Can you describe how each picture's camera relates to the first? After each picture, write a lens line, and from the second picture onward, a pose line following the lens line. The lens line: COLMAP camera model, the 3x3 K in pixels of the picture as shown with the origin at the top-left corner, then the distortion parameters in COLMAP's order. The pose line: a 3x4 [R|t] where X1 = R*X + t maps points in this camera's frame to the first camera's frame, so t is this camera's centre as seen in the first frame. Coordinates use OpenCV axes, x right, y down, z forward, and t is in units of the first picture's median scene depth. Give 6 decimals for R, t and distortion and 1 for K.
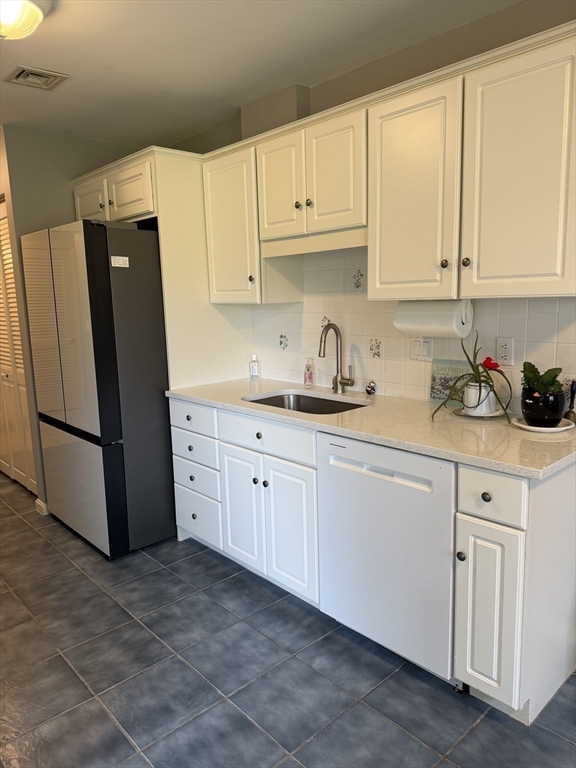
lens RADIAL K [[541.2, 0, 288.2], [0, 541.2, 384.9], [0, 0, 1]] dist [0.023808, -0.038794]
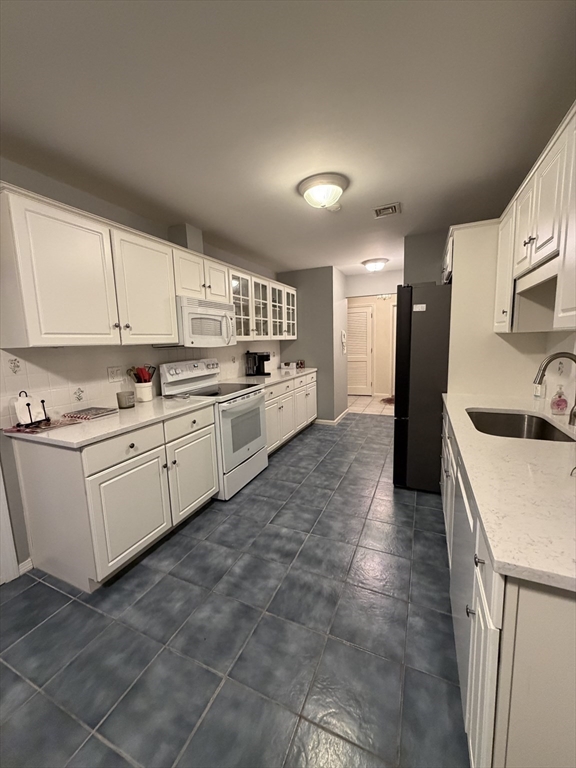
lens RADIAL K [[305.4, 0, 288.5], [0, 305.4, 380.6], [0, 0, 1]] dist [-0.004131, 0.000390]
pose [[0.389919, 0.132923, -0.911205, 0.500938], [-0.128052, 0.987740, 0.089292, -0.060228], [0.911902, 0.081865, 0.402159, 0.397876]]
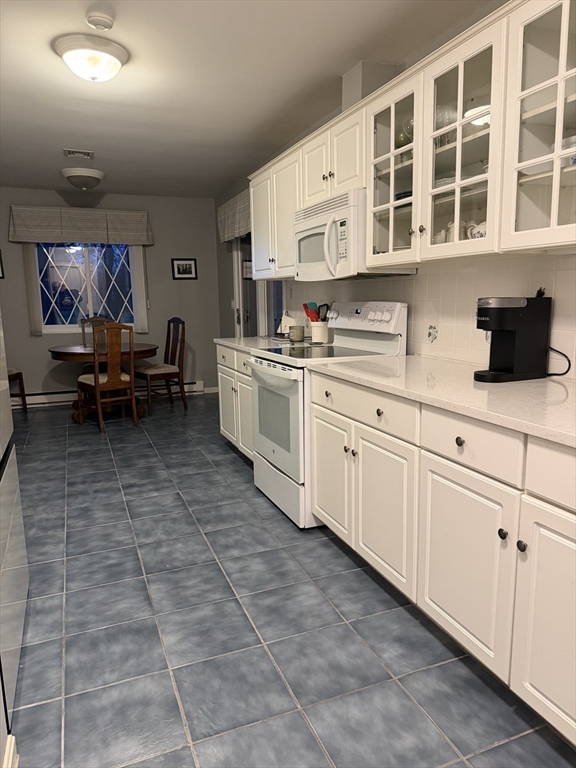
lens RADIAL K [[541.2, 0, 292.0], [0, 541.2, 379.7], [0, 0, 1]] dist [0.023808, -0.038794]
pose [[-0.934603, -0.019460, 0.355160, -1.317569], [0.095128, 0.948455, 0.302297, -0.231493], [-0.342736, 0.316314, -0.884578, 2.010546]]
